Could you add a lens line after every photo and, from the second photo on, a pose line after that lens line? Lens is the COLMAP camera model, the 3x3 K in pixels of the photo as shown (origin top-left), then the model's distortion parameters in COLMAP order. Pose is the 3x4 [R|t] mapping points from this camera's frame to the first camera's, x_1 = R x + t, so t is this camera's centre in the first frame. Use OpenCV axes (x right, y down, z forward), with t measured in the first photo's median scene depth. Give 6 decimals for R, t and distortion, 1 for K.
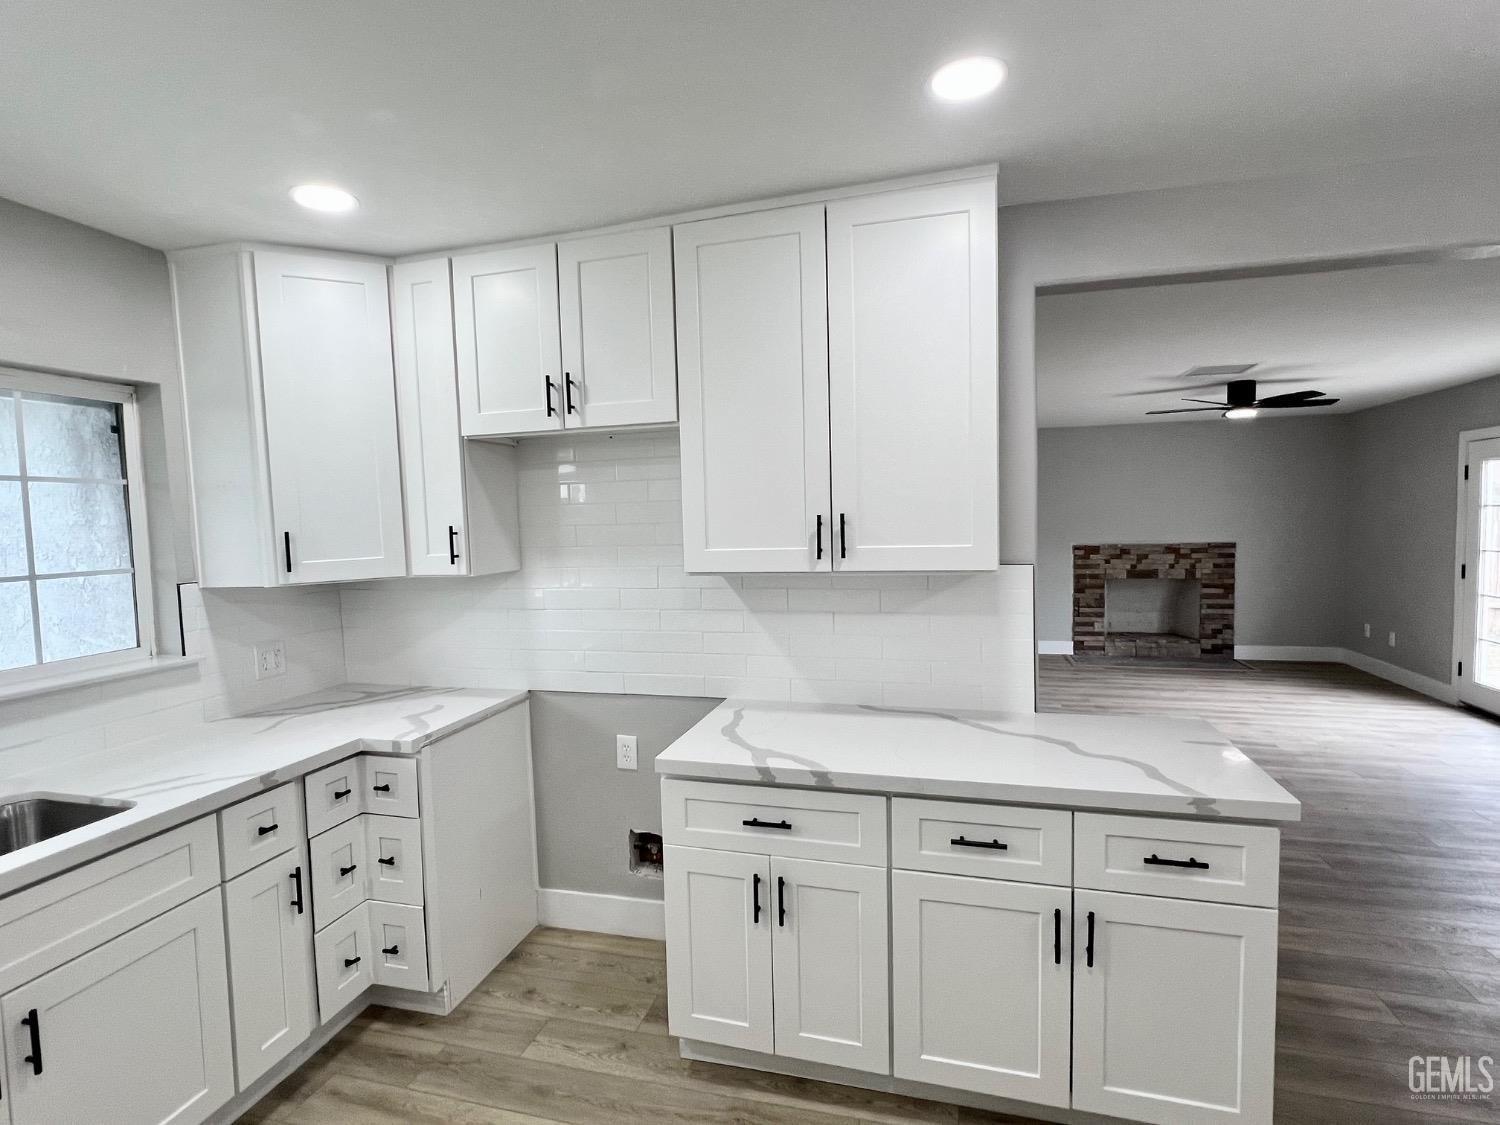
lens RADIAL K [[756.6, 0, 743.3], [0, 756.6, 566.2], [0, 0, 1]] dist [-0.004022, 0.000612]
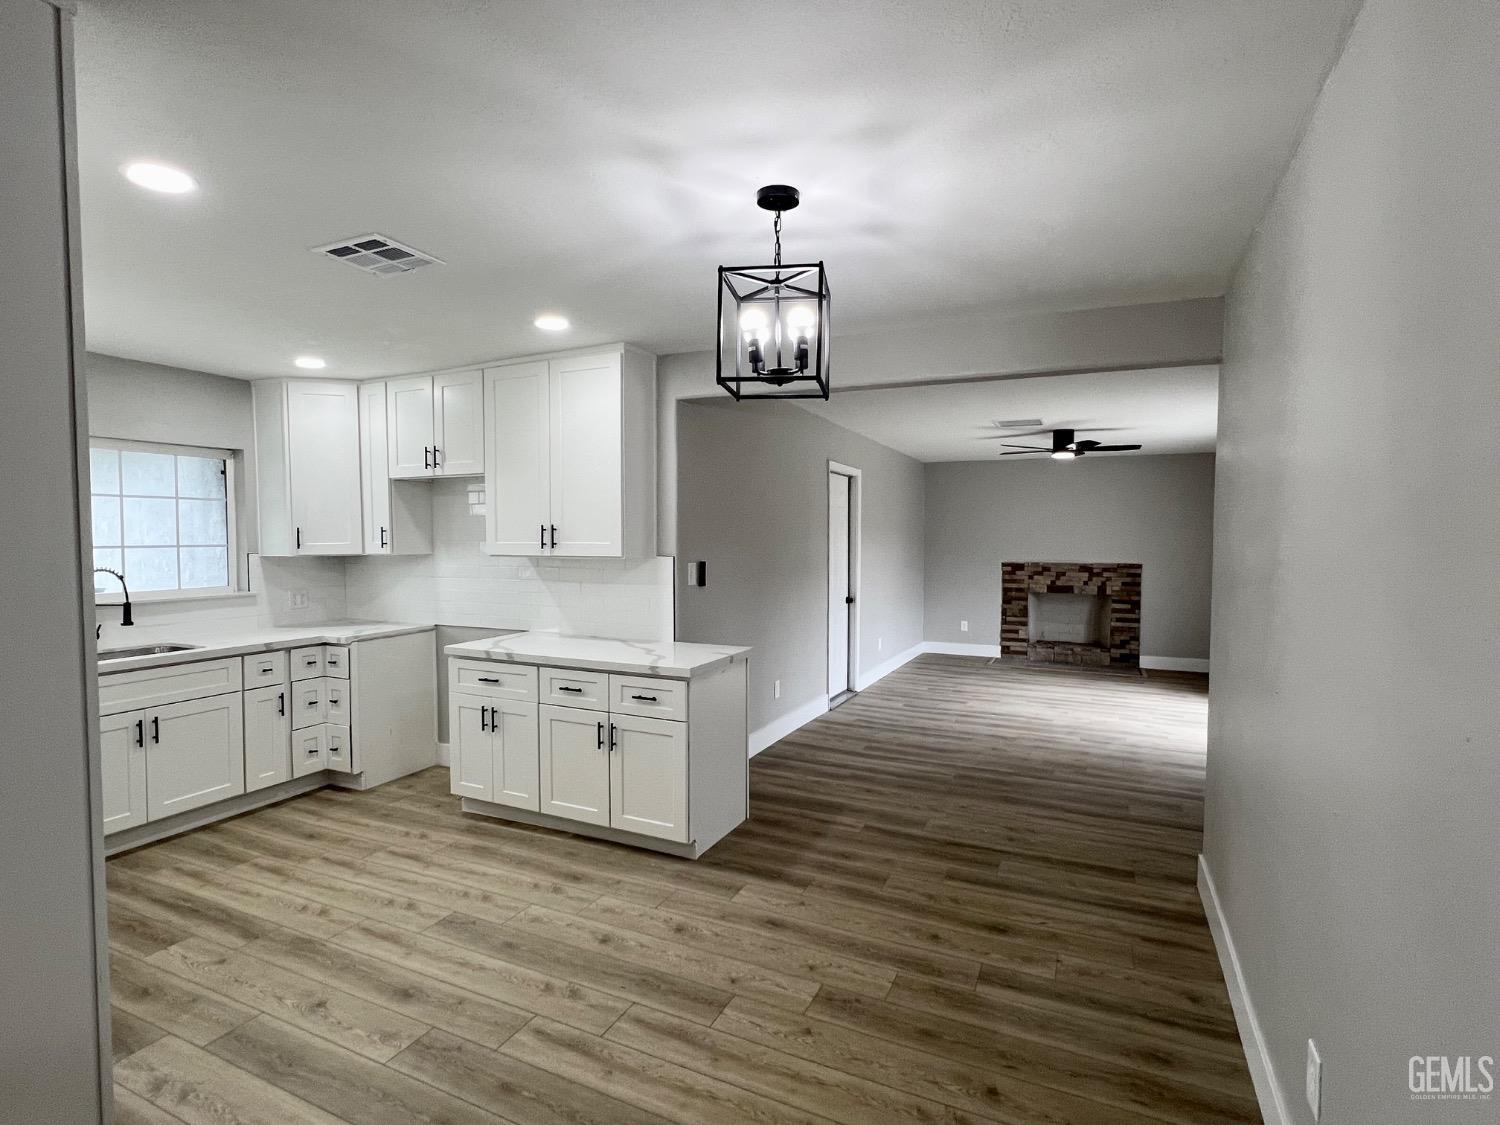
lens RADIAL K [[756.6, 0, 743.8], [0, 756.6, 564.5], [0, 0, 1]] dist [-0.004022, 0.000612]
pose [[0.985593, 0.032874, -0.165907, 0.674803], [-0.036657, 0.999132, -0.019790, 0.036127], [0.165112, 0.025586, 0.985943, -0.566387]]
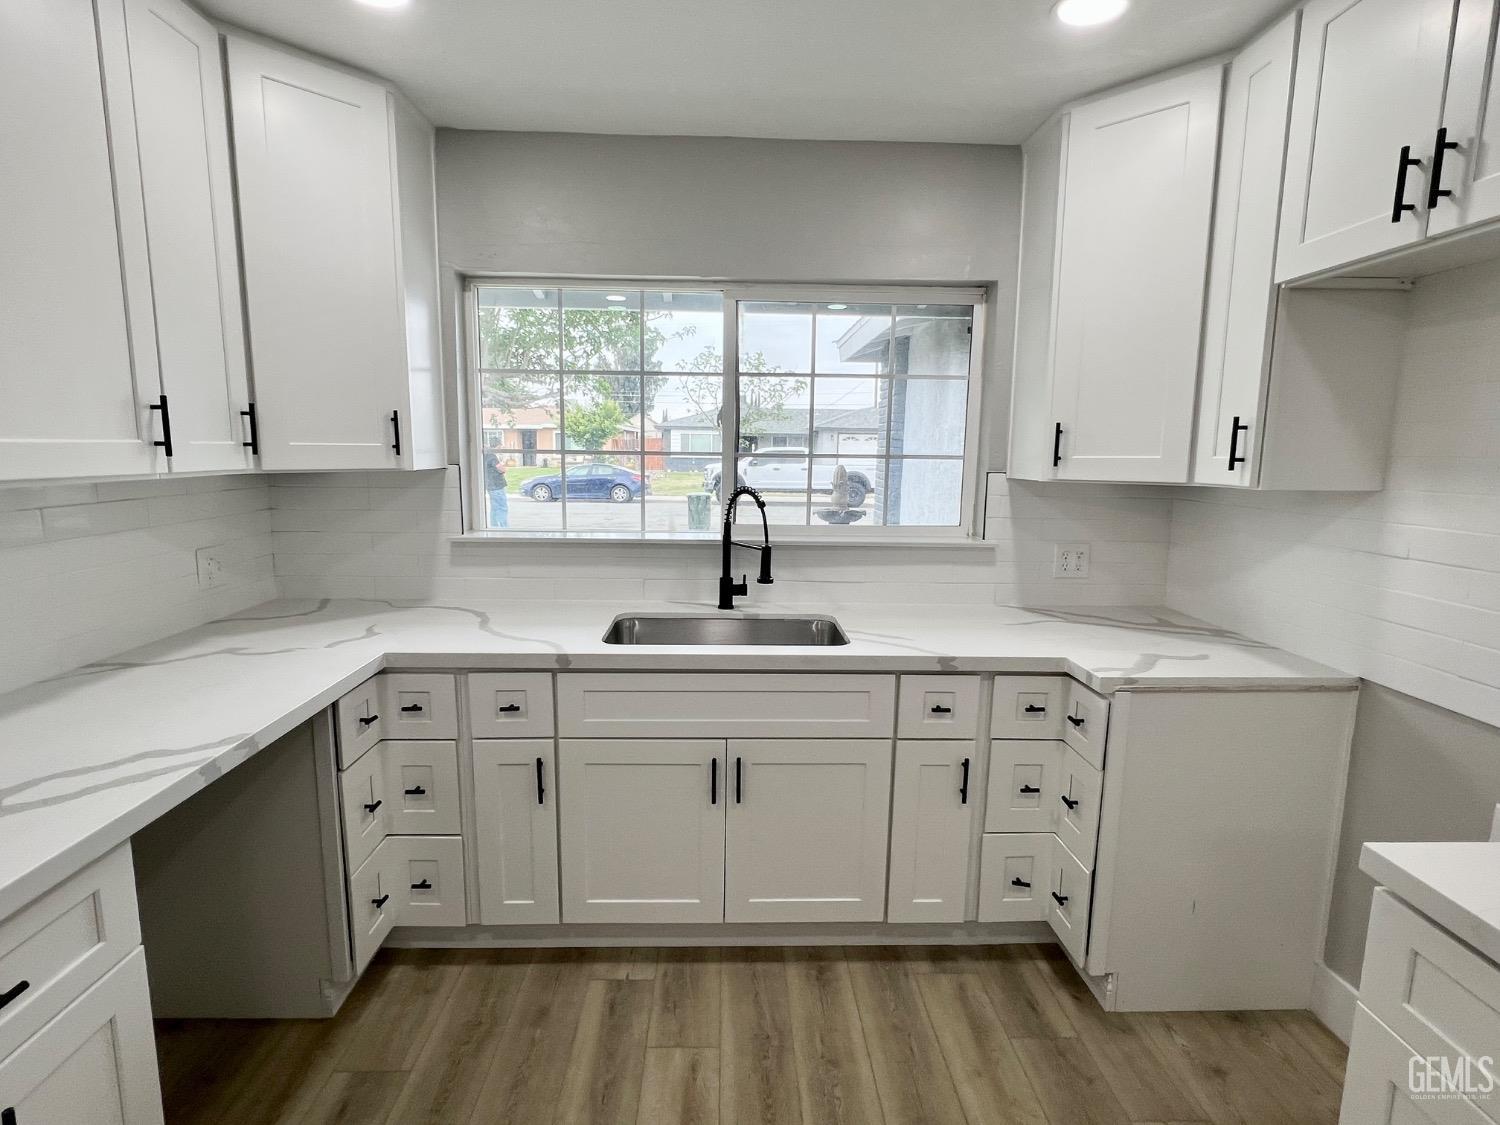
lens RADIAL K [[756.6, 0, 741.3], [0, 756.6, 564.3], [0, 0, 1]] dist [-0.004022, 0.000612]
pose [[0.289802, 0.176583, -0.940656, 0.154420], [-0.081817, 0.983805, 0.159477, 0.007819], [0.953583, 0.030745, 0.299556, 0.289728]]
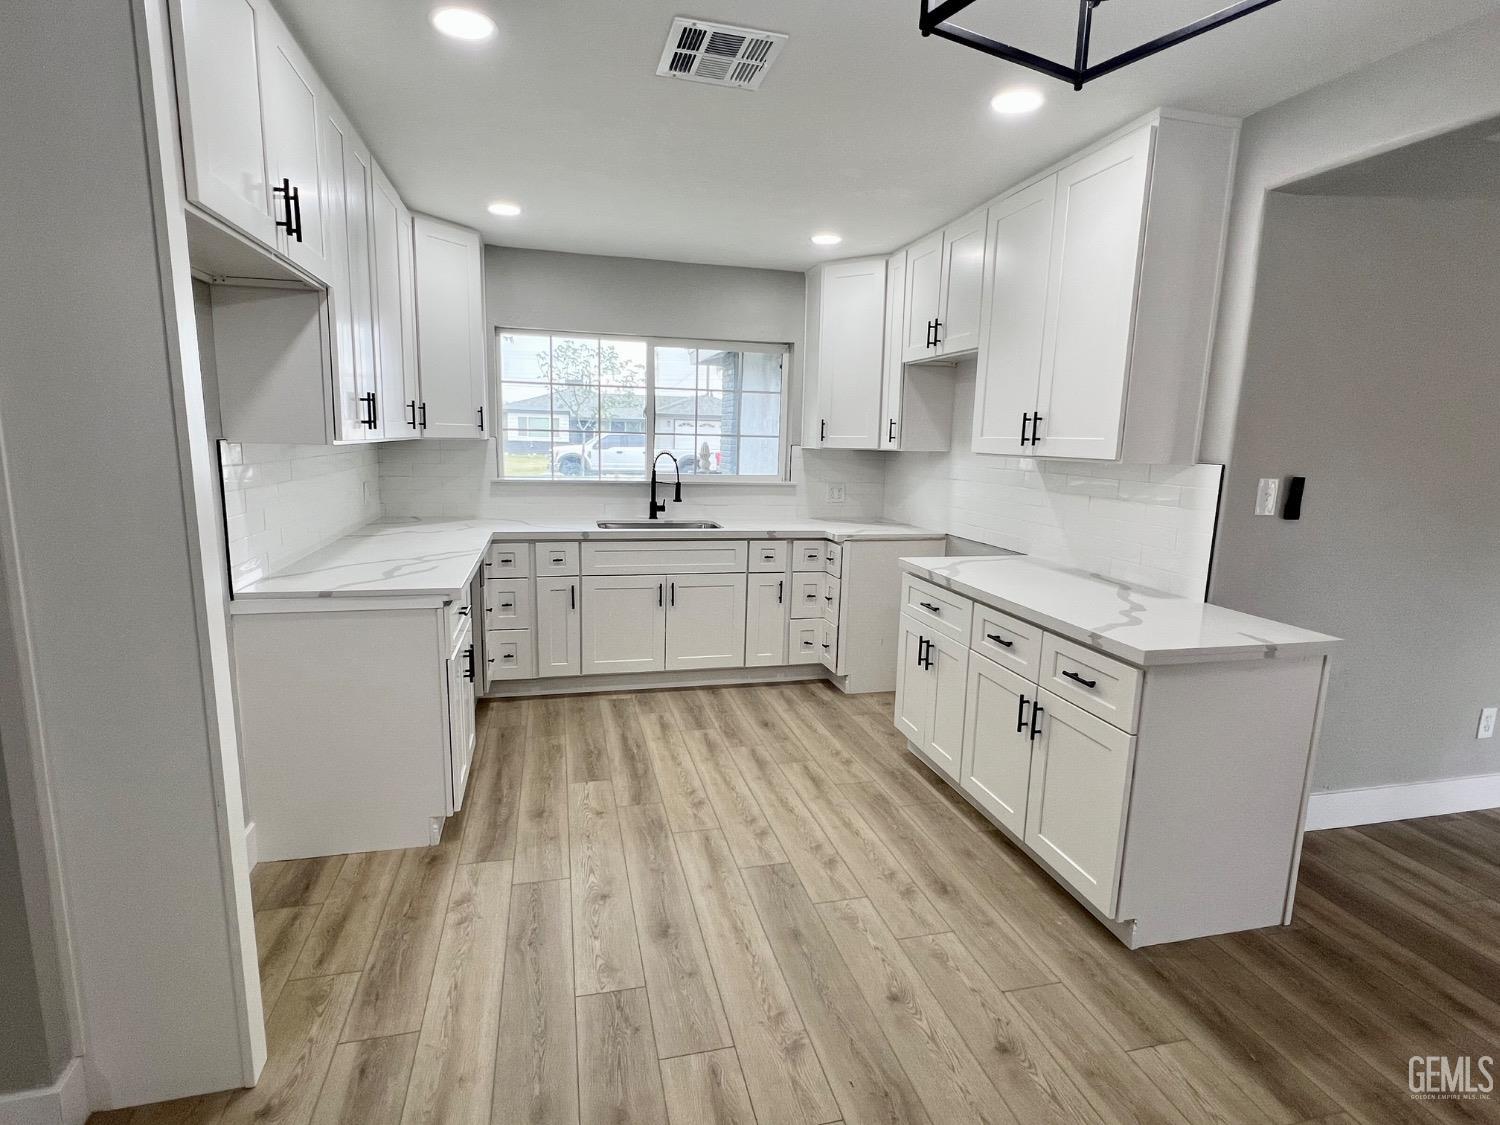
lens RADIAL K [[756.6, 0, 741.7], [0, 756.6, 564.4], [0, 0, 1]] dist [-0.004022, 0.000612]
pose [[0.491466, 0.184168, -0.851201, 0.792968], [-0.094397, 0.982891, 0.158158, 0.025369], [0.865766, 0.002622, 0.500443, -0.096614]]
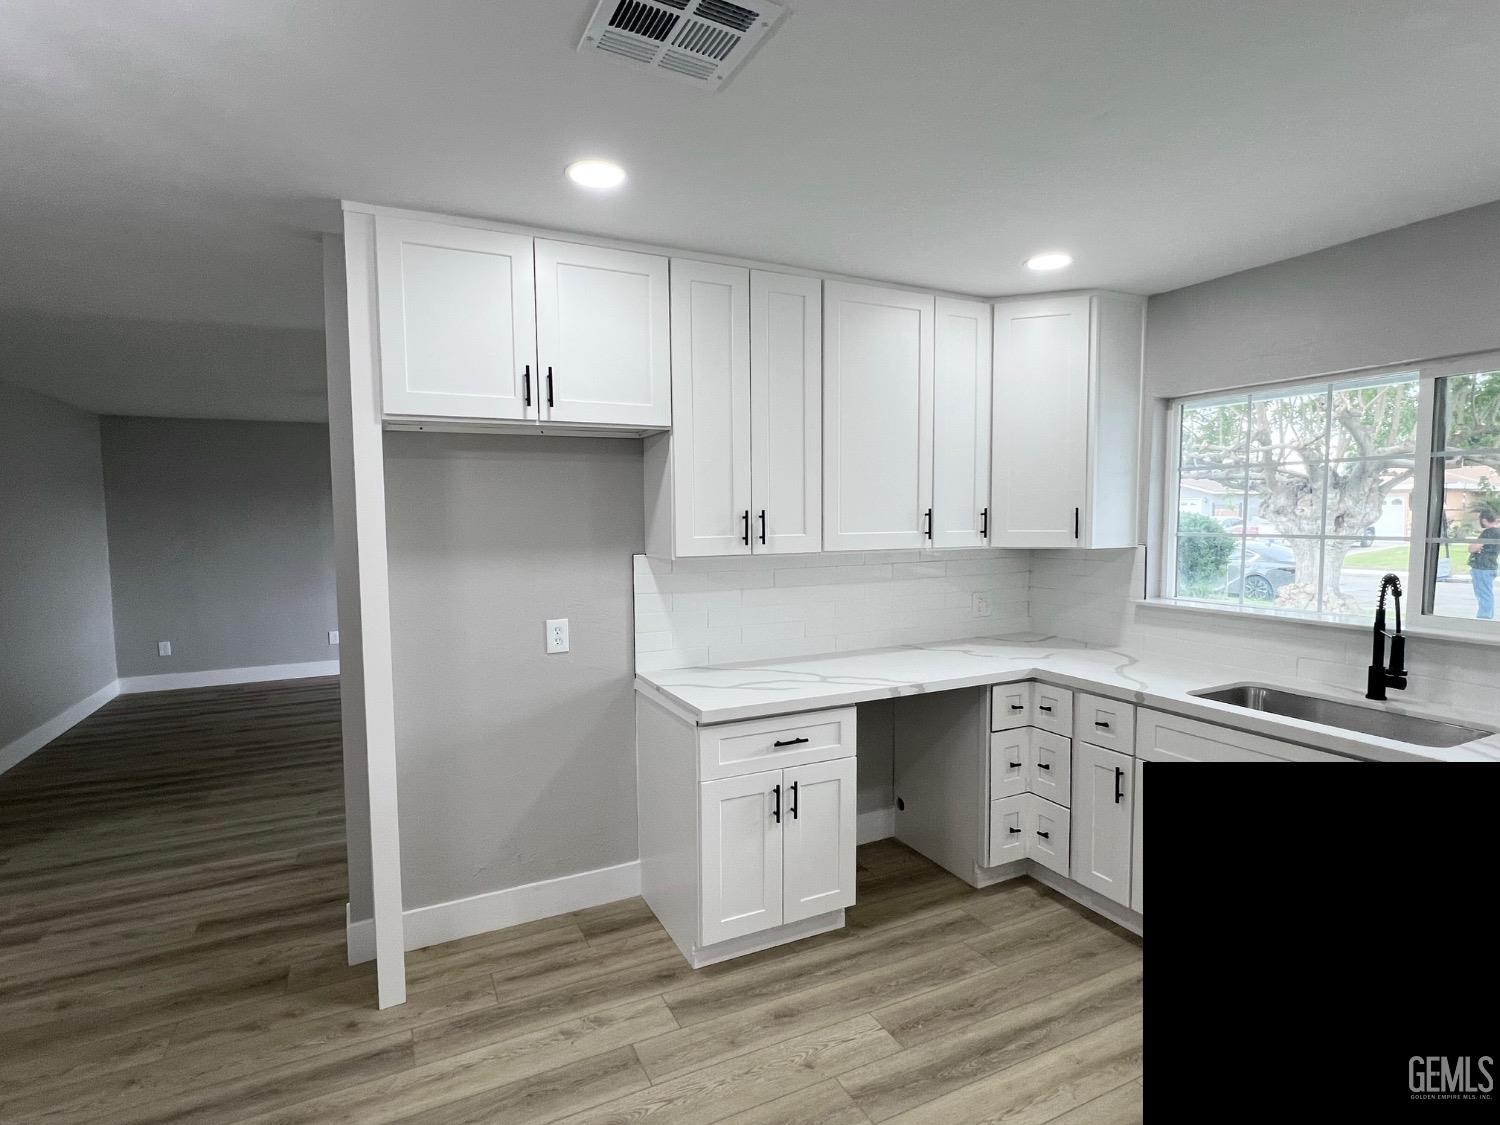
lens RADIAL K [[756.6, 0, 744.2], [0, 756.6, 563.7], [0, 0, 1]] dist [-0.004022, 0.000612]
pose [[-0.748513, 0.074536, -0.658918, 0.406175], [-0.015164, 0.991479, 0.129380, -0.048540], [0.662947, 0.106834, -0.741004, 0.679831]]
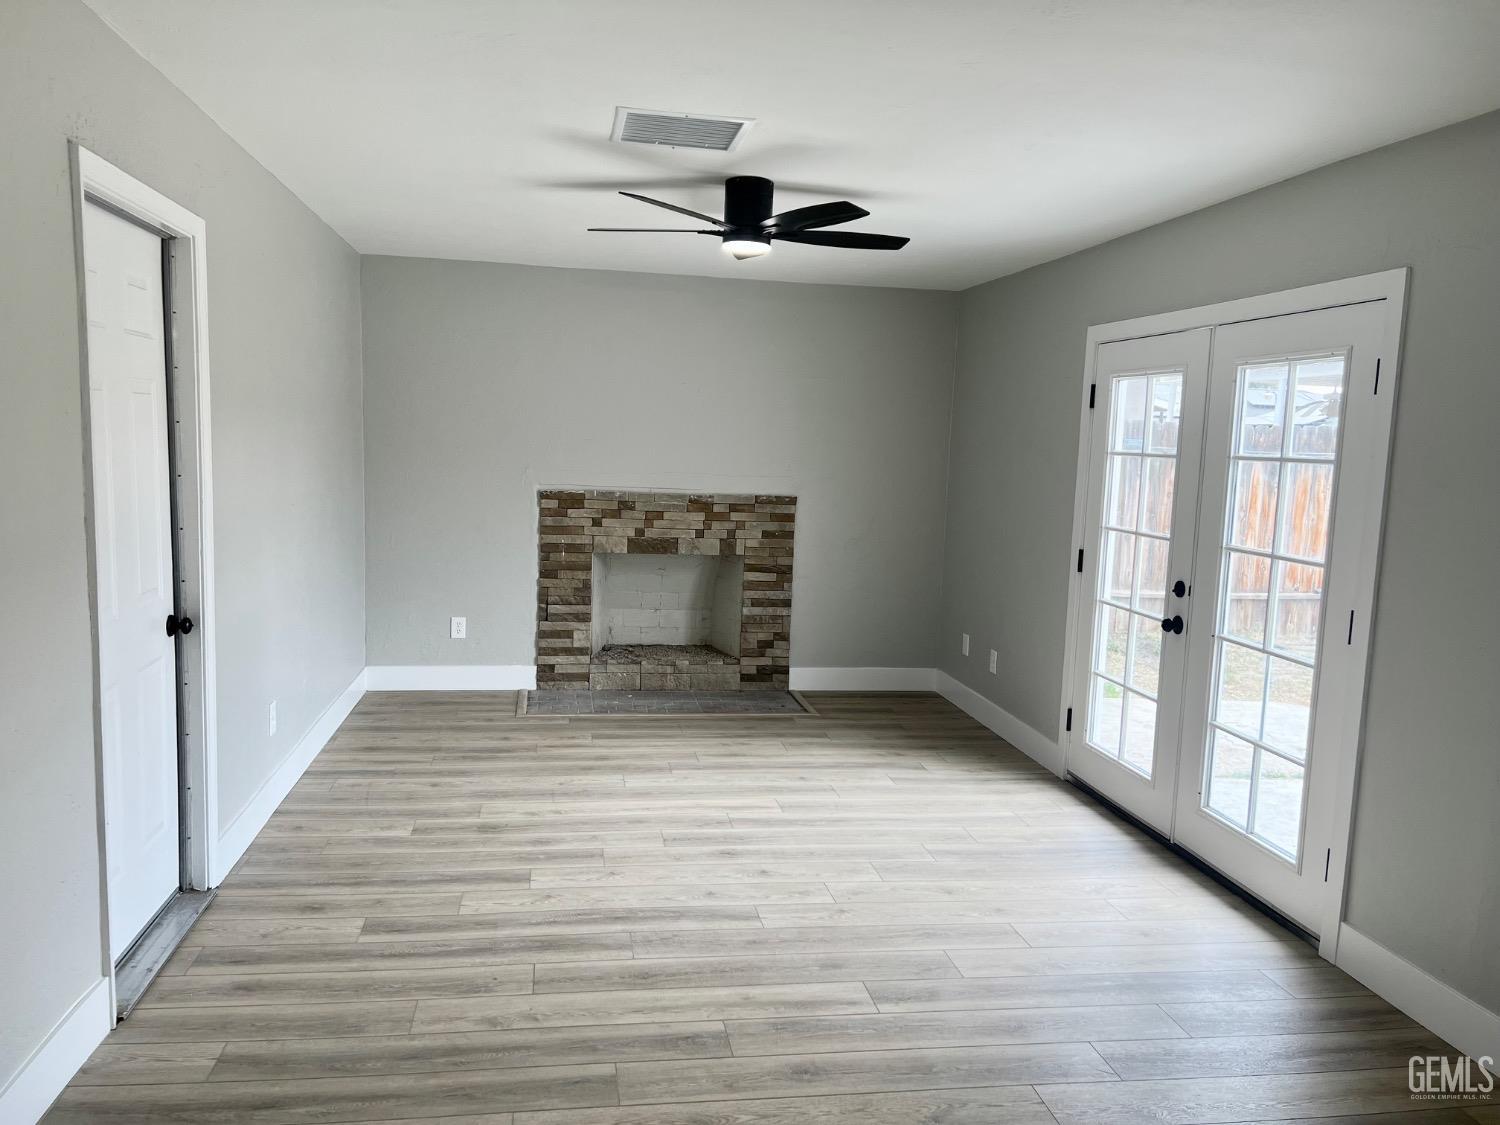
lens RADIAL K [[1117.7, 0, 733.6], [0, 1117.7, 567.6], [0, 0, 1]] dist [0.056146, -0.011177]
pose [[0.908810, 0.006946, 0.417152, 0.641816], [-0.030713, 0.998262, 0.050290, -0.047925], [-0.416078, -0.058516, 0.907444, 0.584961]]
